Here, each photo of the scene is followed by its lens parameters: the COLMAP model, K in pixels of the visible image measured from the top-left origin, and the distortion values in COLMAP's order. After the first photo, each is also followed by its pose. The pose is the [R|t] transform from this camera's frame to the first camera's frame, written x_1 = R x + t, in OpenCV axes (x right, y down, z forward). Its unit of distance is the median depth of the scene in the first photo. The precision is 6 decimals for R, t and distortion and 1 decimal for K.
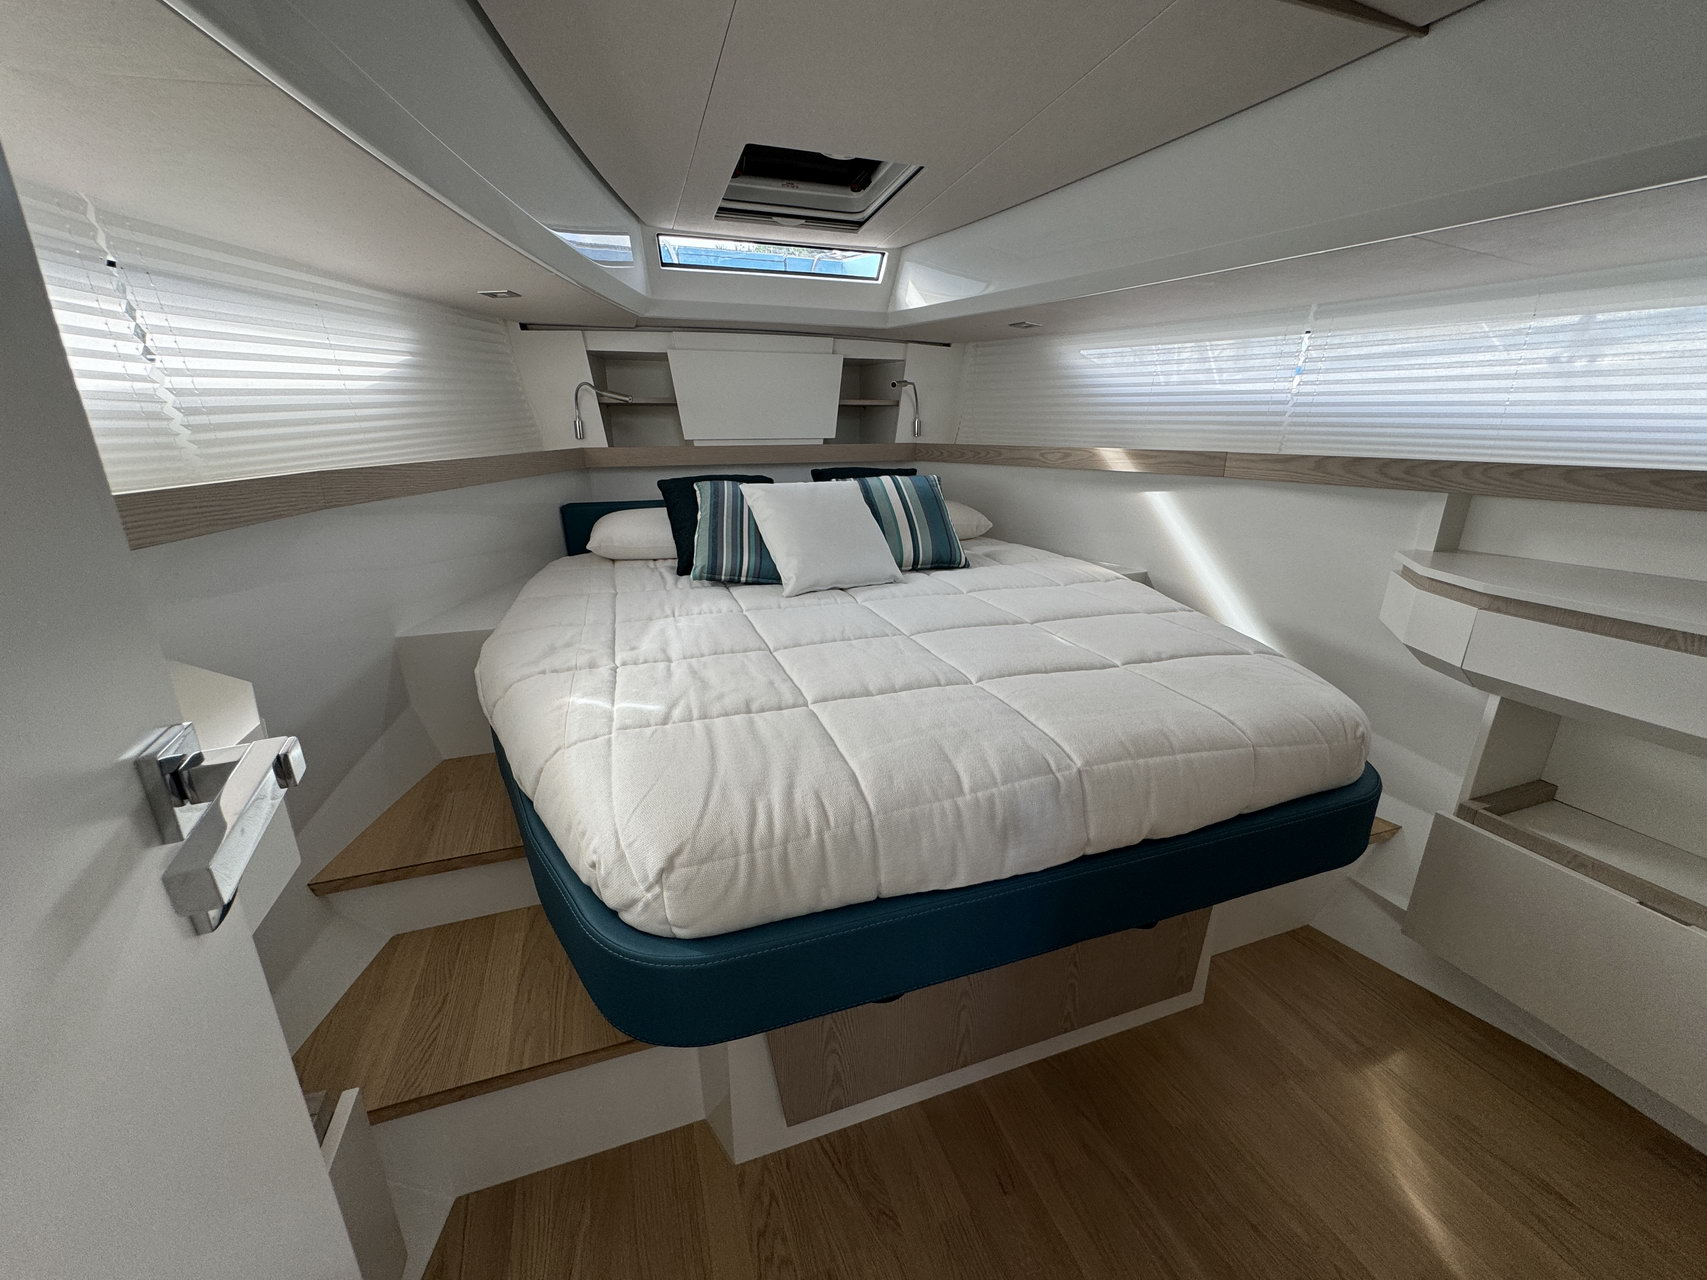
lens RADIAL K [[693.1, 0, 850.5], [0, 693.1, 640.1], [0, 0, 1]] dist [-0.005751, 0.004514]
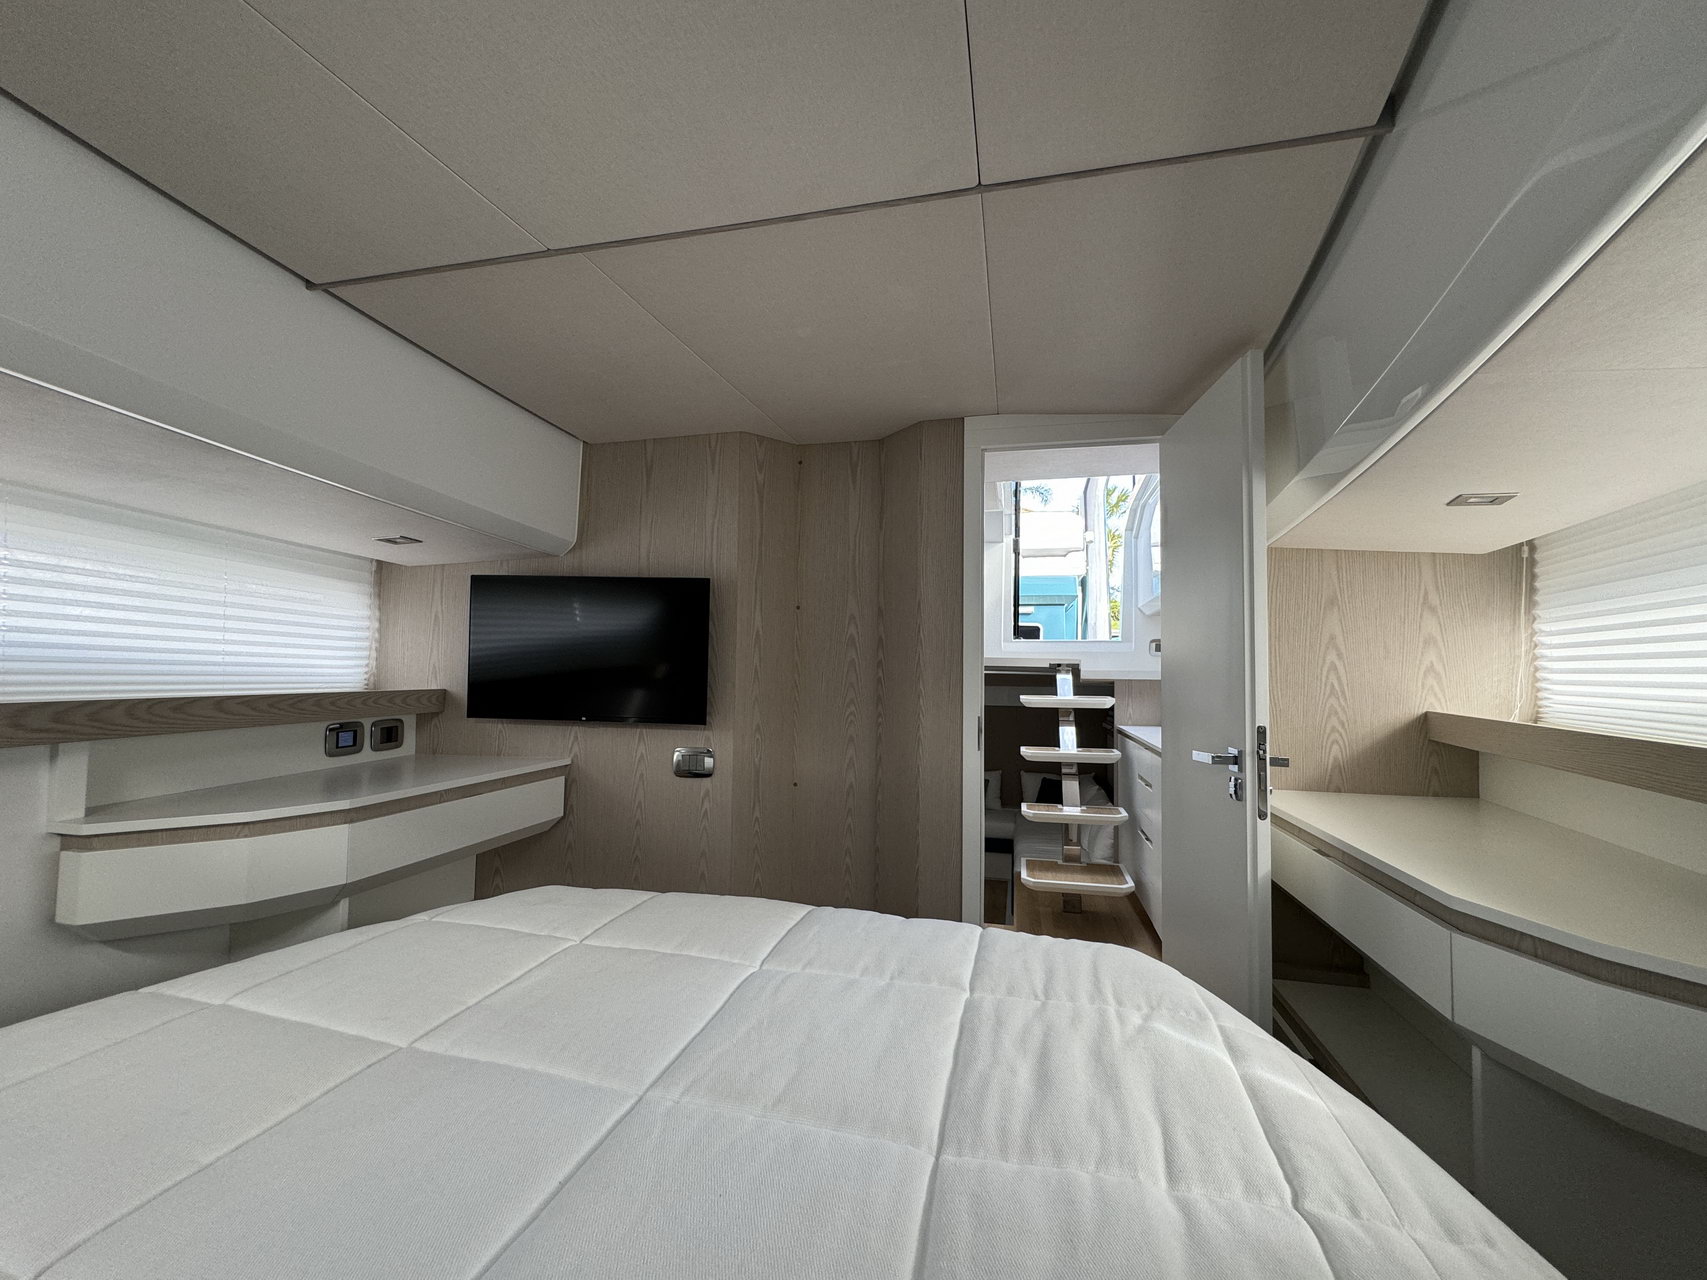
lens RADIAL K [[693.1, 0, 852.5], [0, 693.1, 636.8], [0, 0, 1]] dist [-0.005751, 0.004514]
pose [[-0.842437, 0.014345, 0.538605, -0.281963], [0.148473, 0.967122, 0.206471, -0.362302], [-0.517935, 0.253906, -0.816869, 1.173950]]
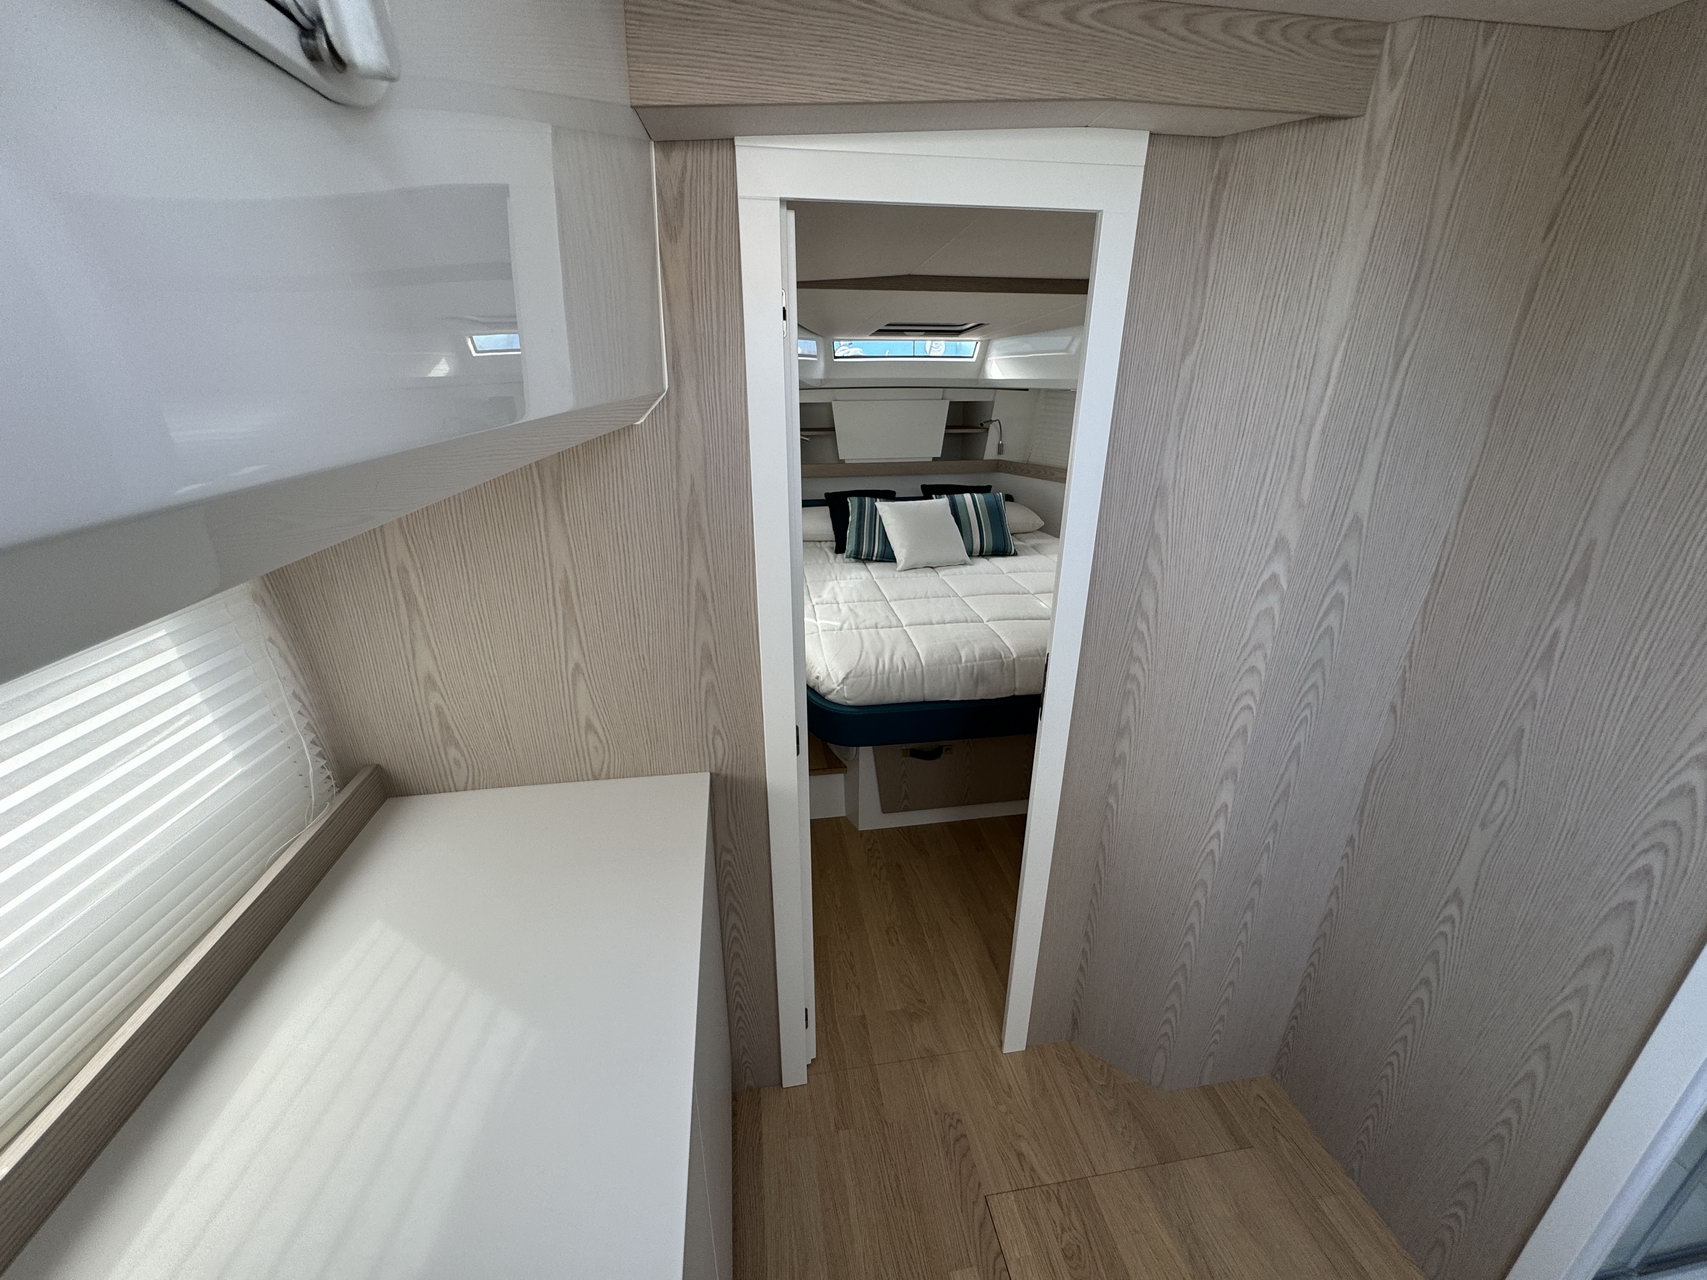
lens RADIAL K [[693.1, 0, 851.8], [0, 693.1, 639.4], [0, 0, 1]] dist [-0.005751, 0.004514]
pose [[0.984489, 0.064106, -0.163317, 0.102210], [-0.052848, 0.995976, 0.072375, -0.012763], [0.167299, -0.062622, 0.983915, -0.871938]]
